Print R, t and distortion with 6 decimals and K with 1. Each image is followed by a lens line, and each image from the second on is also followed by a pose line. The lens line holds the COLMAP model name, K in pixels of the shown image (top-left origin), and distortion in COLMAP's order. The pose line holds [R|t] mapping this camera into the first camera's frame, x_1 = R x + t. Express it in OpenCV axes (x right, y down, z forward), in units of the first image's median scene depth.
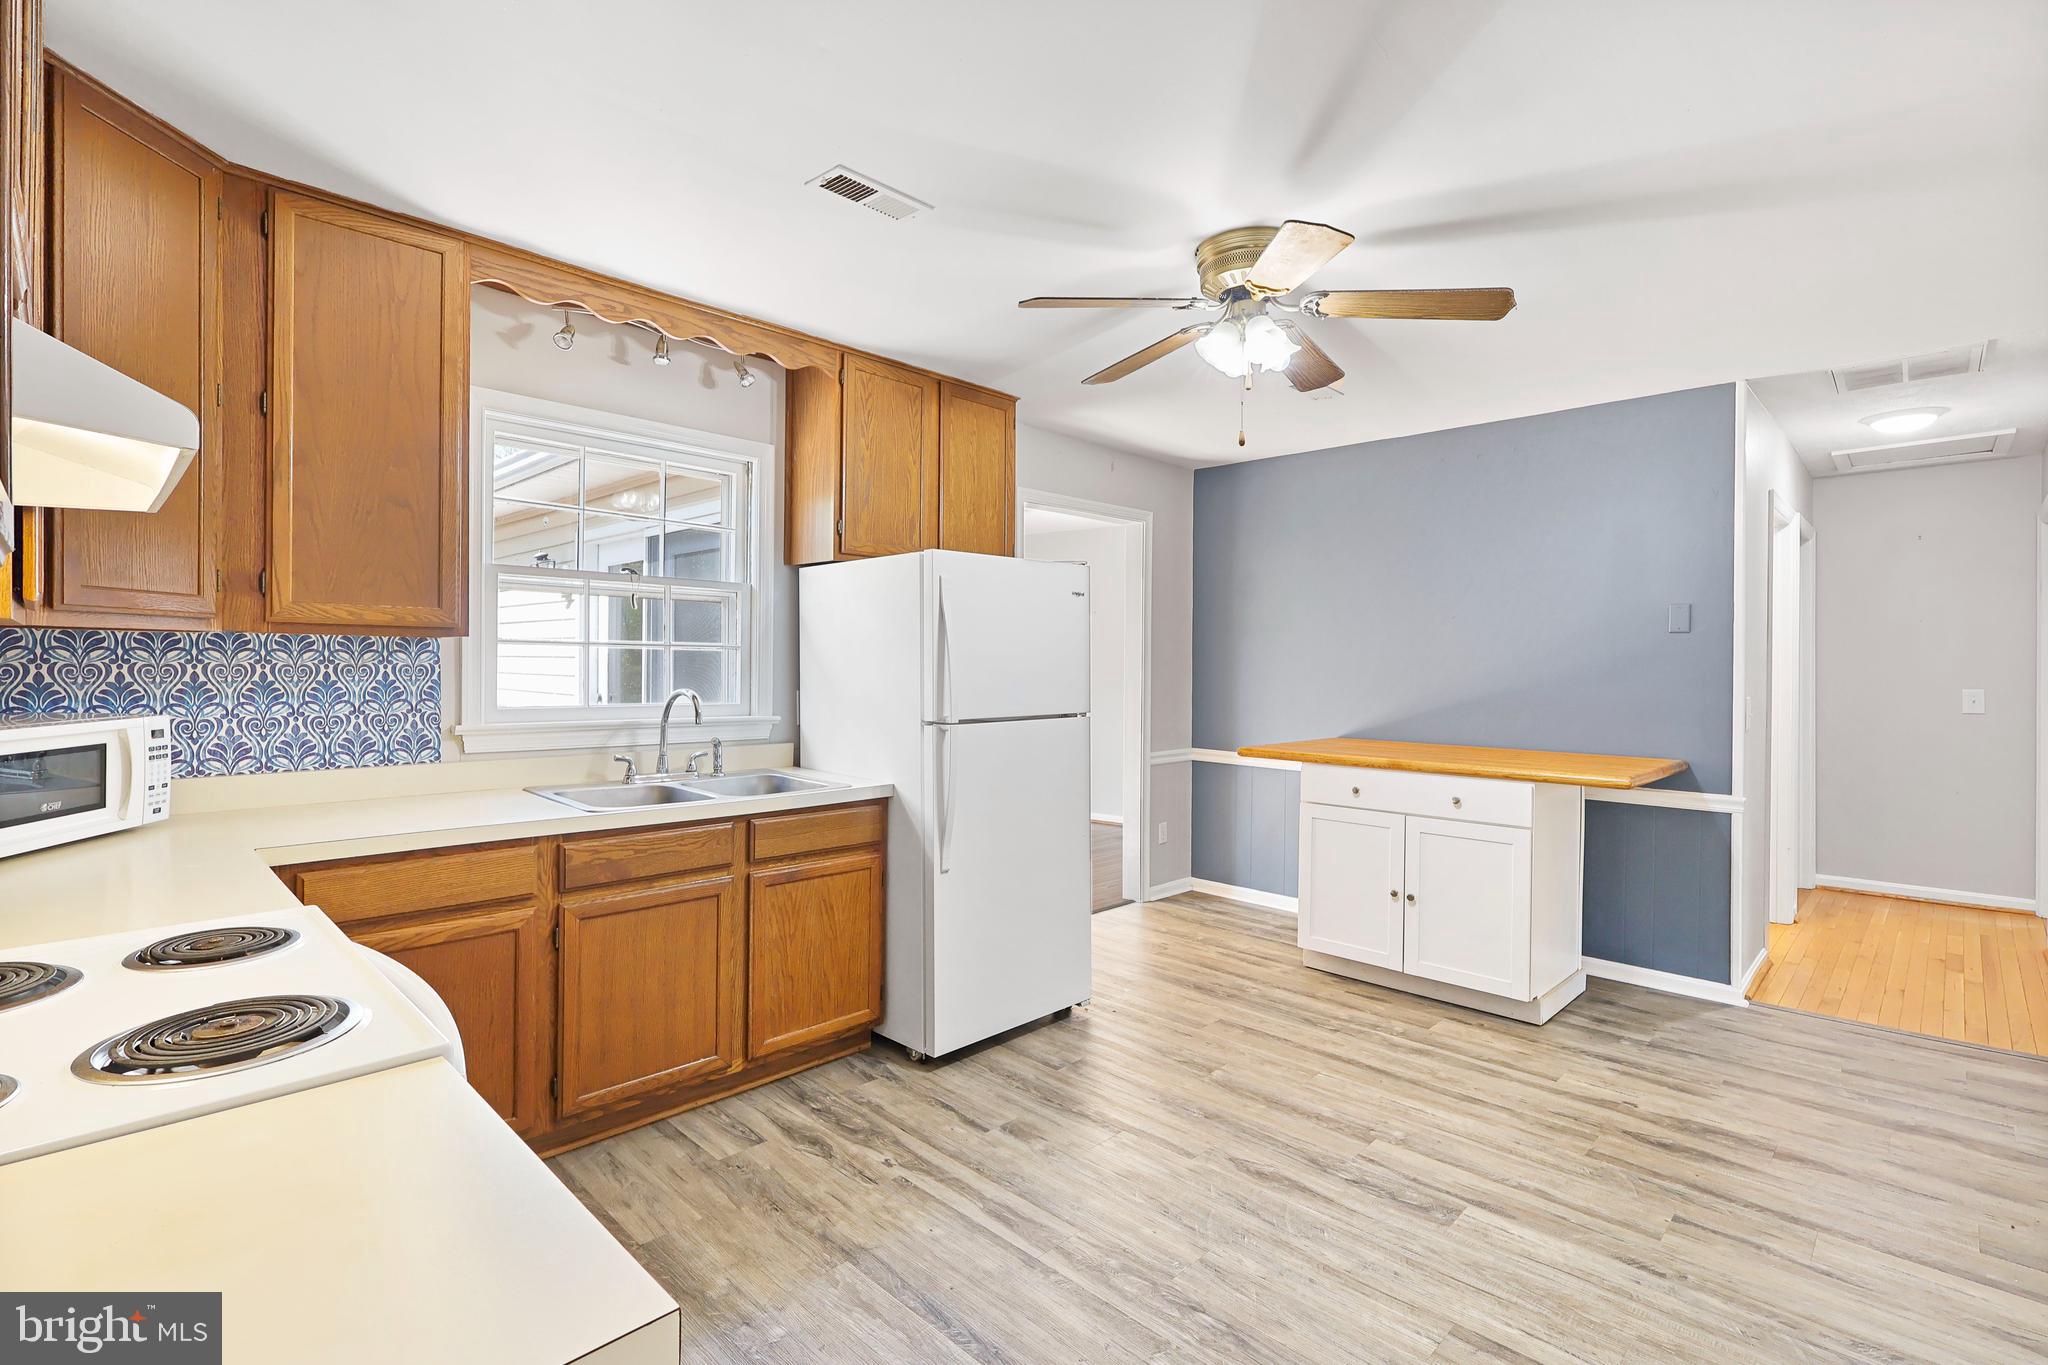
lens RADIAL K [[950.8, 0, 1028.0], [0, 950.8, 672.0], [0, 0, 1]] dist [-0.000123, -0.000562]
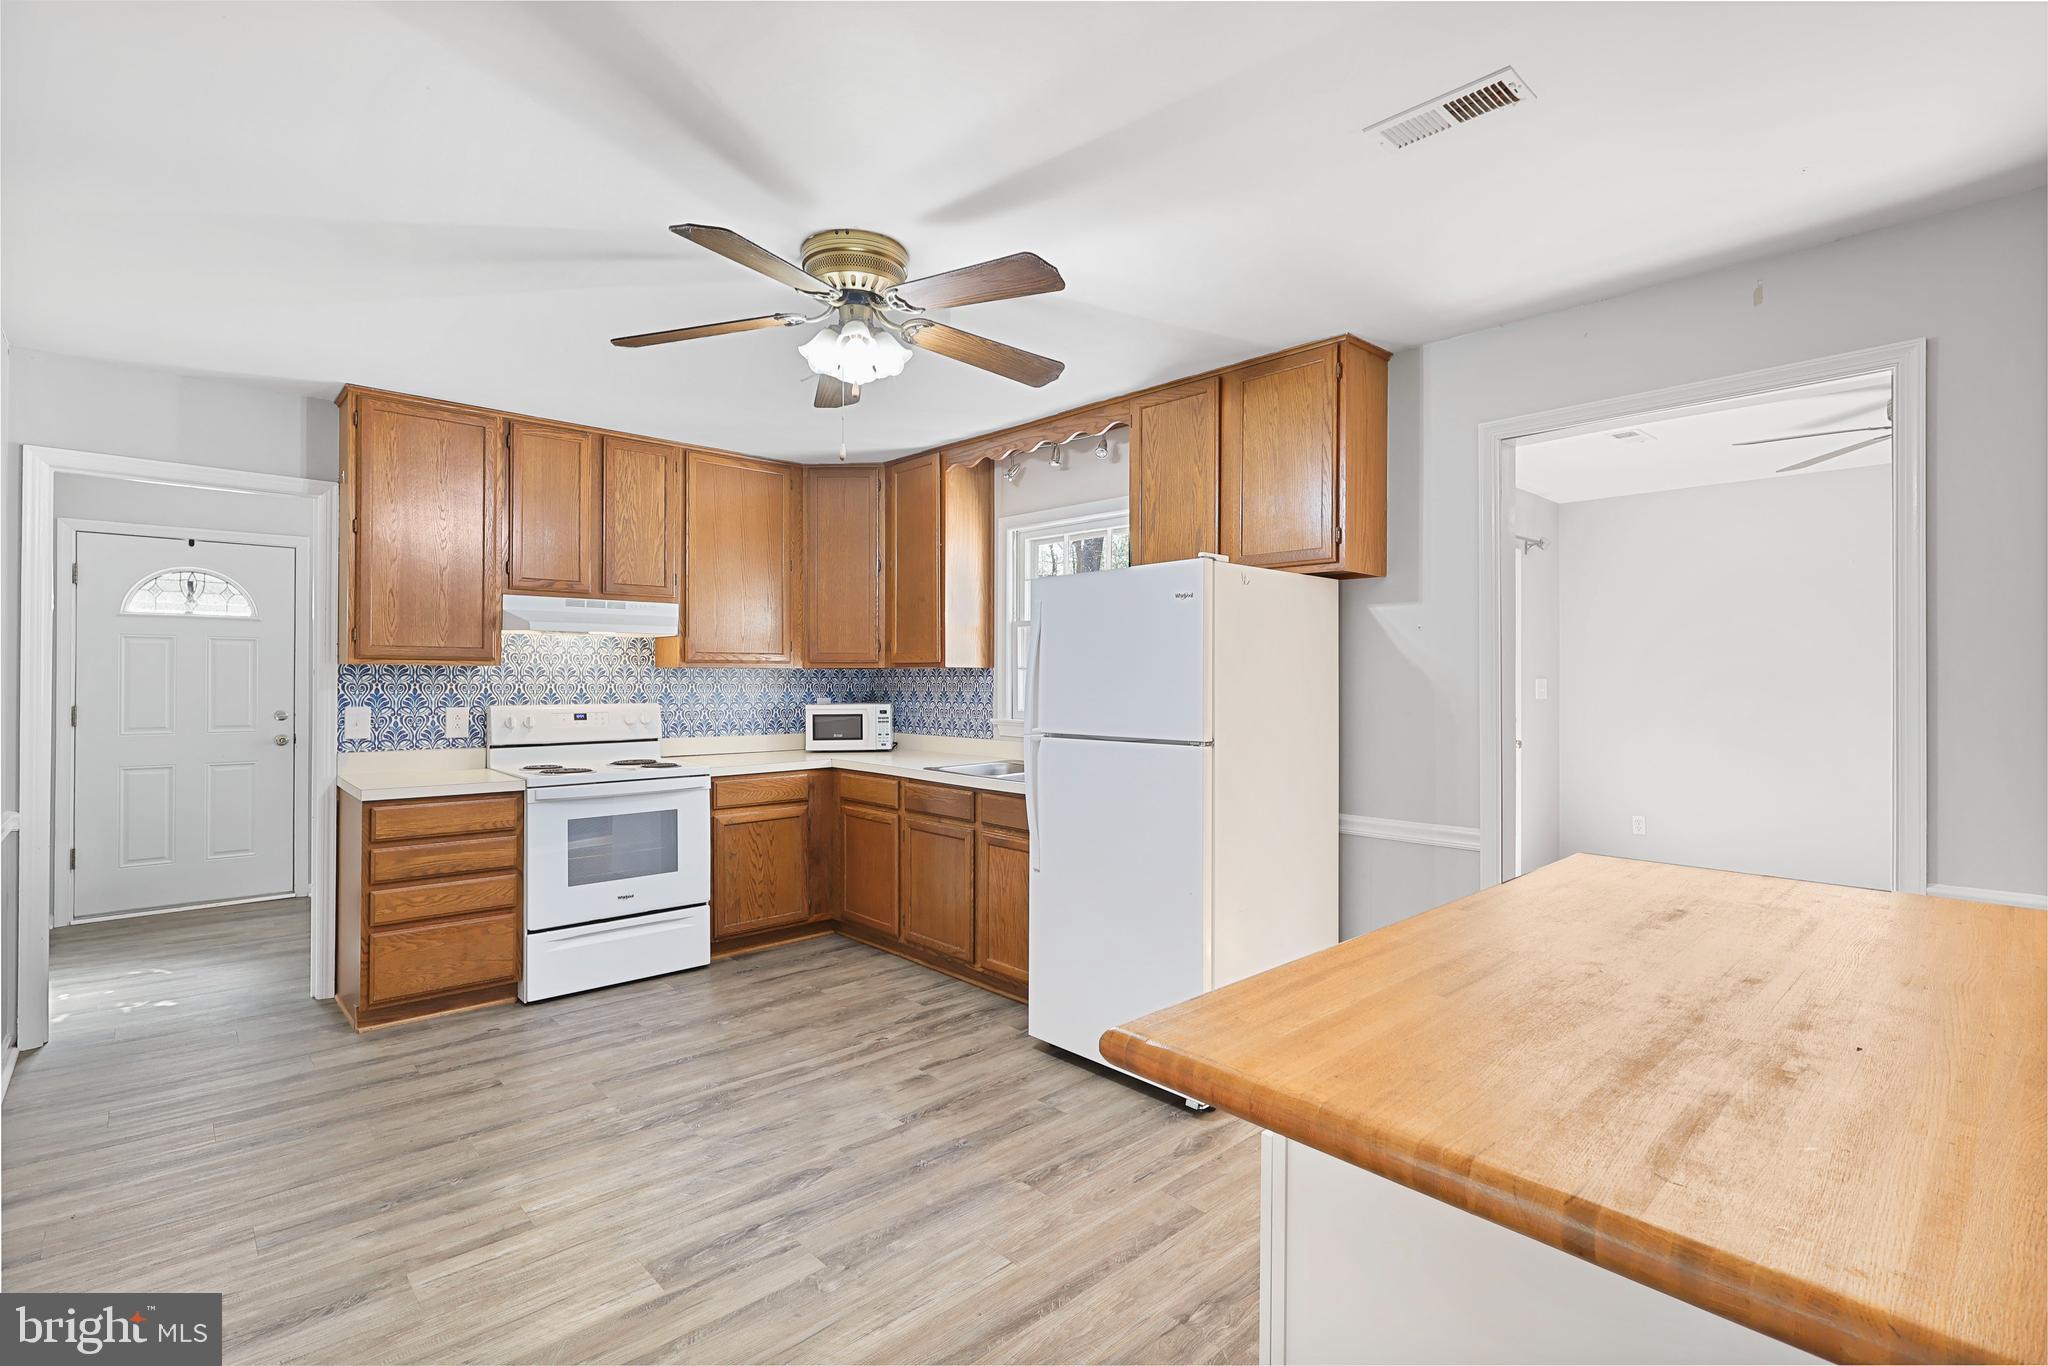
lens RADIAL K [[950.8, 0, 1028.2], [0, 950.8, 680.4], [0, 0, 1]] dist [-0.000123, -0.000562]
pose [[-0.051432, -0.007472, -0.998649, 1.263070], [-0.012117, 0.999903, -0.006858, -0.001652], [0.998603, 0.011748, -0.051518, 1.306464]]
